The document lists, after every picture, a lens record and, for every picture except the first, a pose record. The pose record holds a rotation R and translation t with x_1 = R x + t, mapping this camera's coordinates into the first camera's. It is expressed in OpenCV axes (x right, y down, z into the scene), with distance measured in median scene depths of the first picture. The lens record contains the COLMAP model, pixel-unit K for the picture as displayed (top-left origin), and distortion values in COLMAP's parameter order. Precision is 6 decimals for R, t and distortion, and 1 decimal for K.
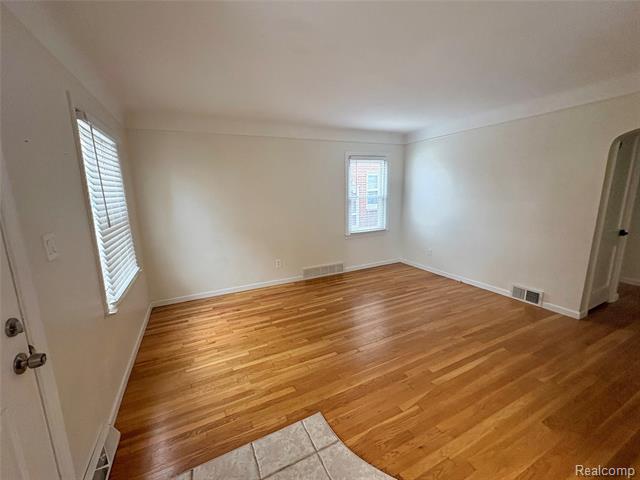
lens RADIAL K [[269.0, 0, 318.8], [0, 269.0, 240.1], [0, 0, 1]] dist [-0.000808, 0.000561]
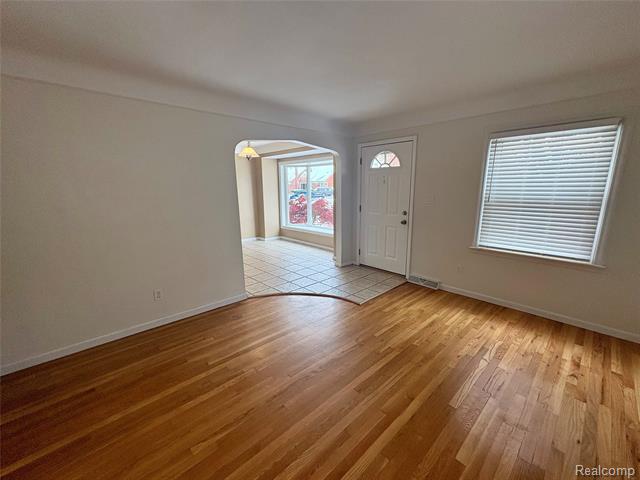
lens RADIAL K [[269.0, 0, 323.5], [0, 269.0, 242.1], [0, 0, 1]] dist [-0.000808, 0.000561]
pose [[-0.950602, 0.097747, -0.294622, 0.528572], [-0.023967, 0.923182, 0.383615, -0.325170], [0.309487, 0.371726, -0.875236, 1.698455]]
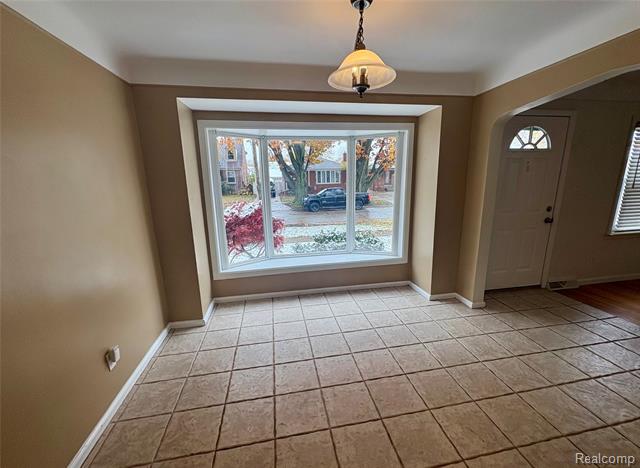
lens RADIAL K [[269.0, 0, 318.8], [0, 269.0, 235.8], [0, 0, 1]] dist [-0.000808, 0.000561]
pose [[-0.253659, 0.229521, -0.939669, 1.083957], [-0.155139, 0.949212, 0.273731, 0.062829], [0.954772, 0.215214, -0.205169, -0.382428]]
